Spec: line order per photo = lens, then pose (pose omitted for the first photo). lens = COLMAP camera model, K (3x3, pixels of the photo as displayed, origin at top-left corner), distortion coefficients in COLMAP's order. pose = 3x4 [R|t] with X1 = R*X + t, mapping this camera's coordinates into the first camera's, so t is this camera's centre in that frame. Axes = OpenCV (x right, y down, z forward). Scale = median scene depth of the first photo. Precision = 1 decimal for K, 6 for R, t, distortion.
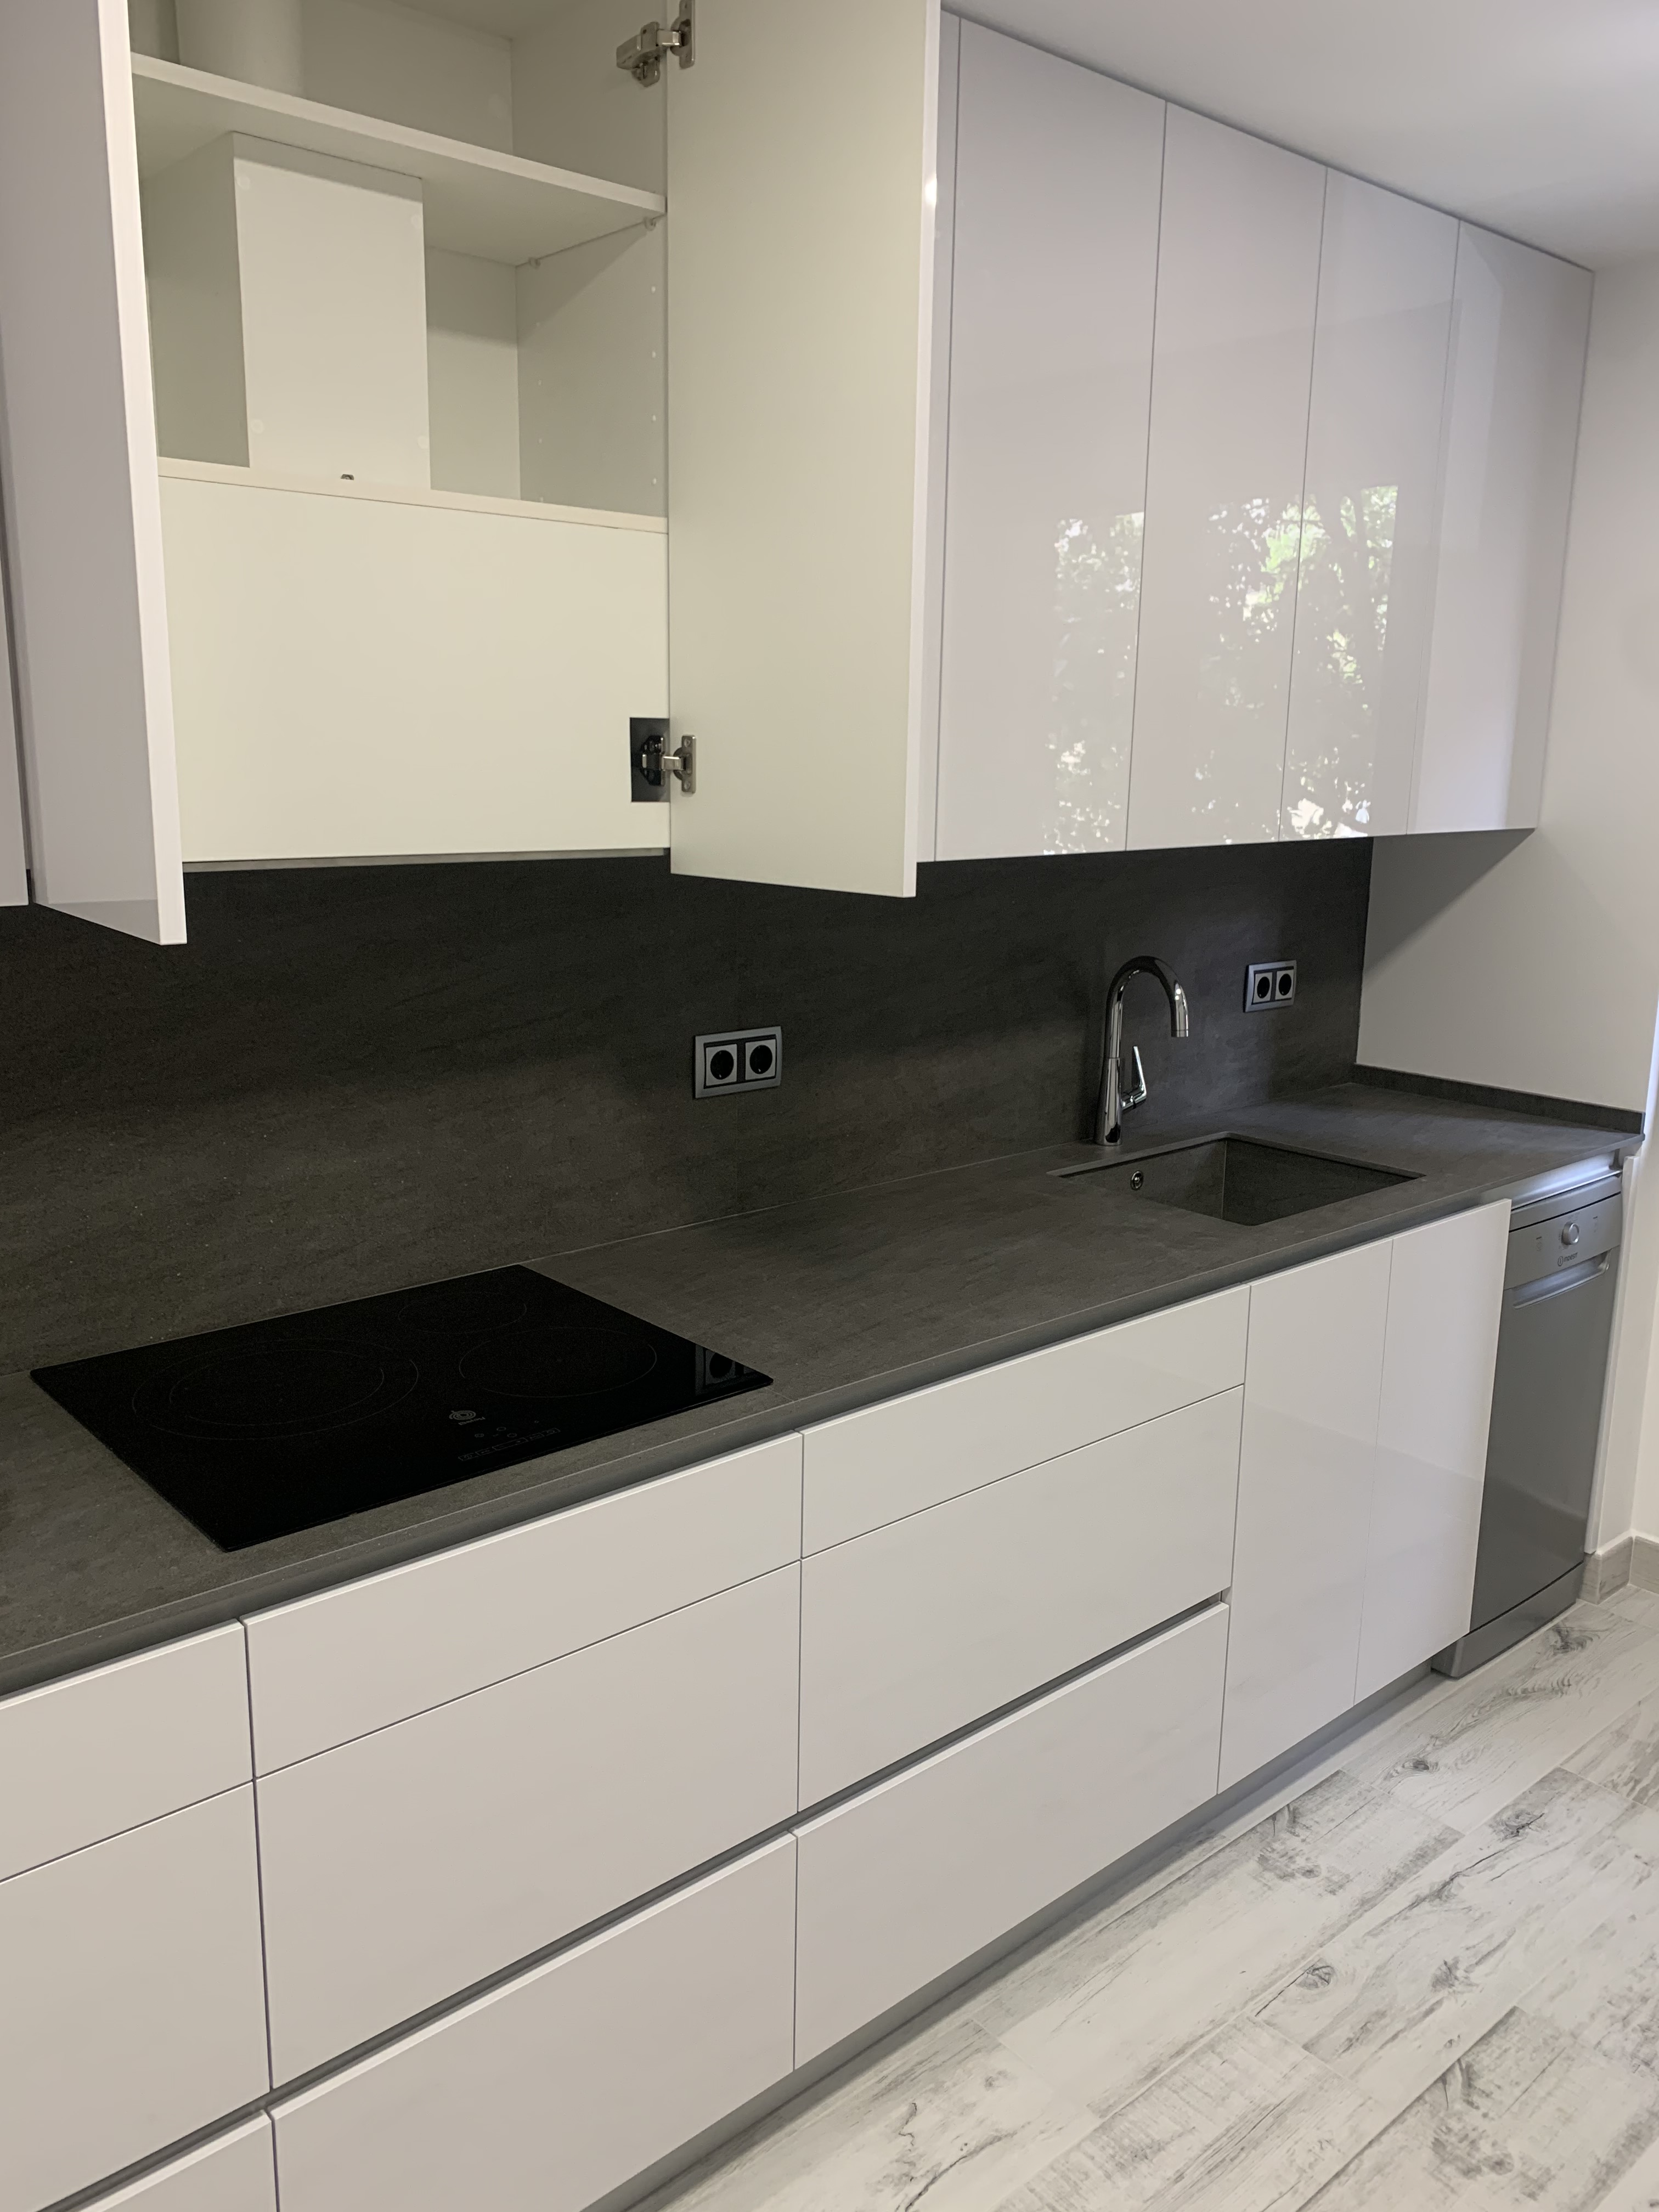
lens RADIAL K [[1720.3, 0, 856.9], [0, 1720.3, 1103.8], [0, 0, 1]] dist [0.020893, -0.016049]
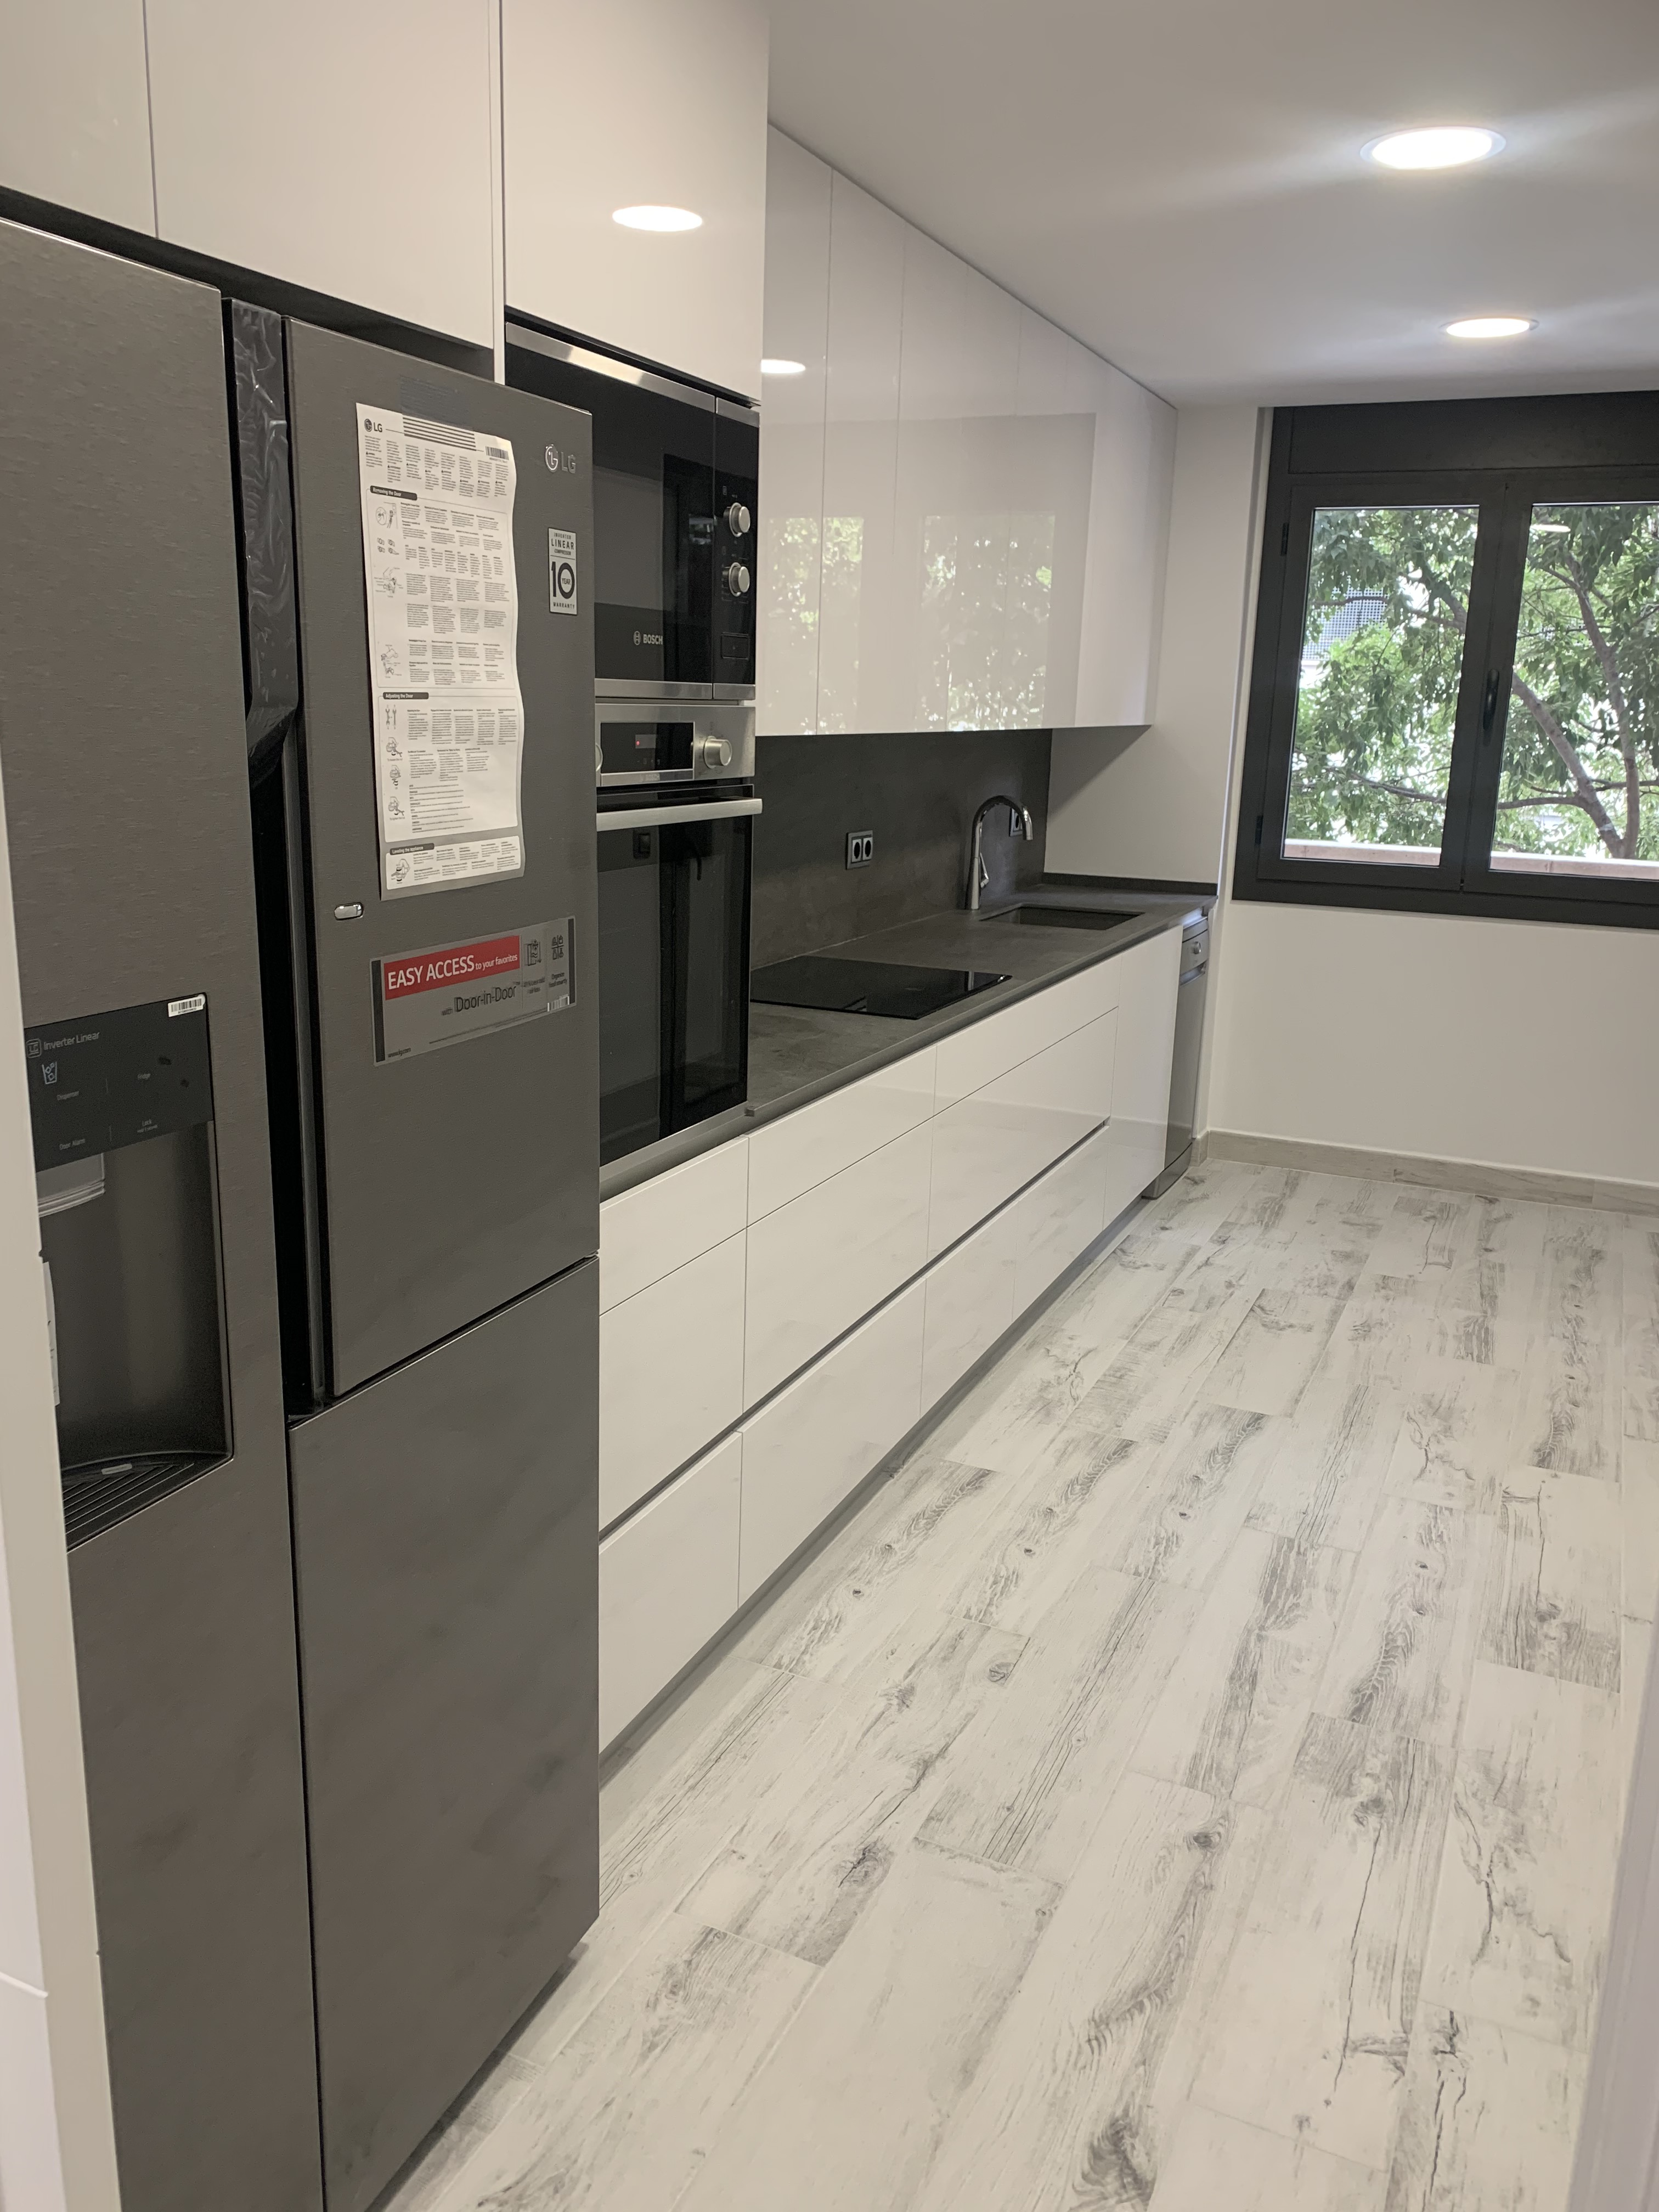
lens RADIAL K [[1692.5, 0, 829.4], [0, 1692.5, 1098.0], [0, 0, 1]] dist [0.030028, -0.018900]
pose [[0.915096, -0.085741, 0.394015, -0.836006], [0.074183, 0.996251, 0.044503, 0.156371], [-0.396354, -0.011495, 0.918026, -0.627648]]
